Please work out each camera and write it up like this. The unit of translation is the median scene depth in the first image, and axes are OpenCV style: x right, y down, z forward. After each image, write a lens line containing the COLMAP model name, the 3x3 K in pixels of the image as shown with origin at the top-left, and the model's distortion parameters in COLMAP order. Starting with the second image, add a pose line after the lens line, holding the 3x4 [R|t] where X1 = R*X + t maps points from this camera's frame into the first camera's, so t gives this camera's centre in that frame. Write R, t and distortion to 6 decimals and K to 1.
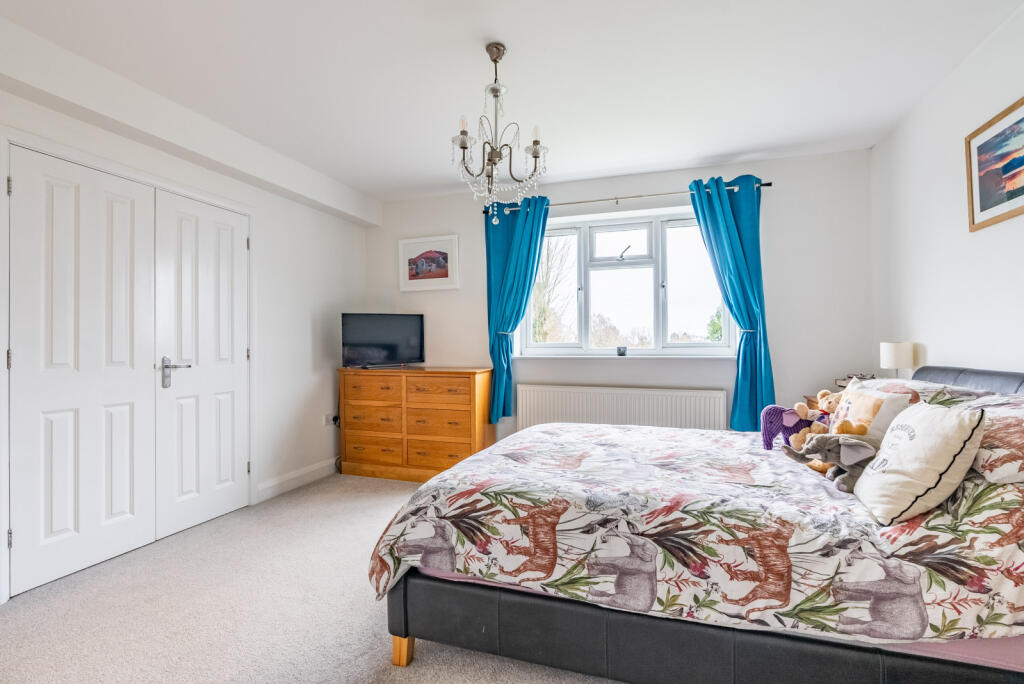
lens RADIAL K [[468.0, 0, 508.3], [0, 468.0, 338.0], [0, 0, 1]] dist [0.000448, 0.001035]
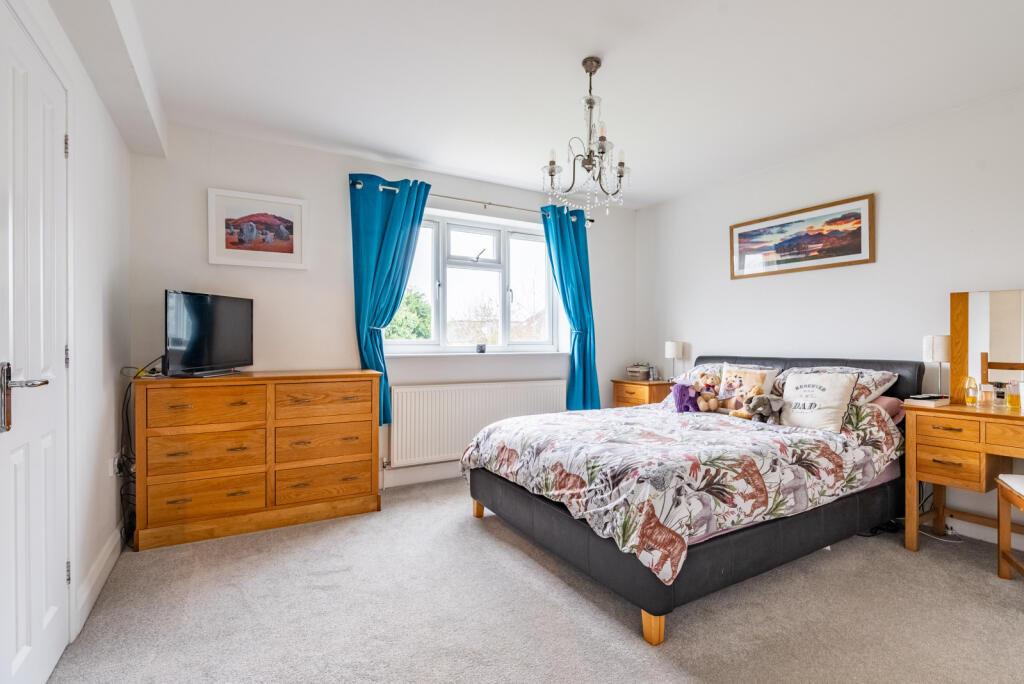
lens RADIAL K [[489.8, 0, 512.0], [0, 489.8, 342.0], [0, 0, 1]] dist [-0.002017, 0.000090]
pose [[0.660640, 0.004286, 0.750691, -0.549360], [-0.013077, 0.999898, 0.005799, 0.006535], [-0.750589, -0.013648, 0.660628, 0.223621]]
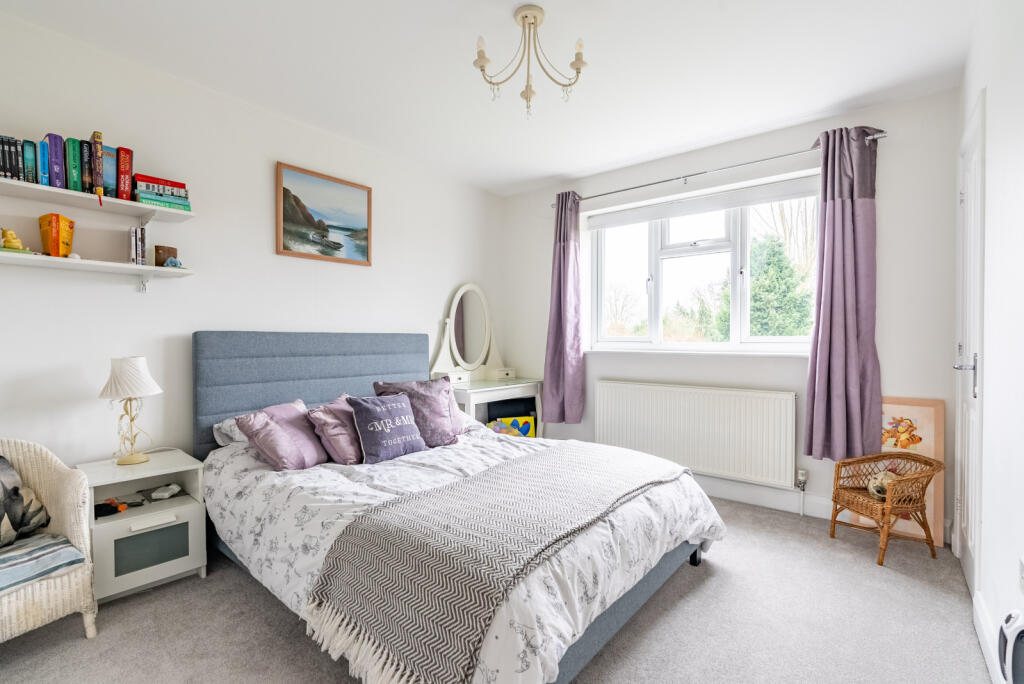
lens RADIAL K [[468.0, 0, 508.3], [0, 468.0, 338.0], [0, 0, 1]] dist [0.000448, 0.001035]
pose [[0.929003, -0.006516, -0.370016, 0.236873], [0.017166, 0.999528, 0.025495, -0.017836], [0.369675, -0.030037, 0.928676, 0.027155]]
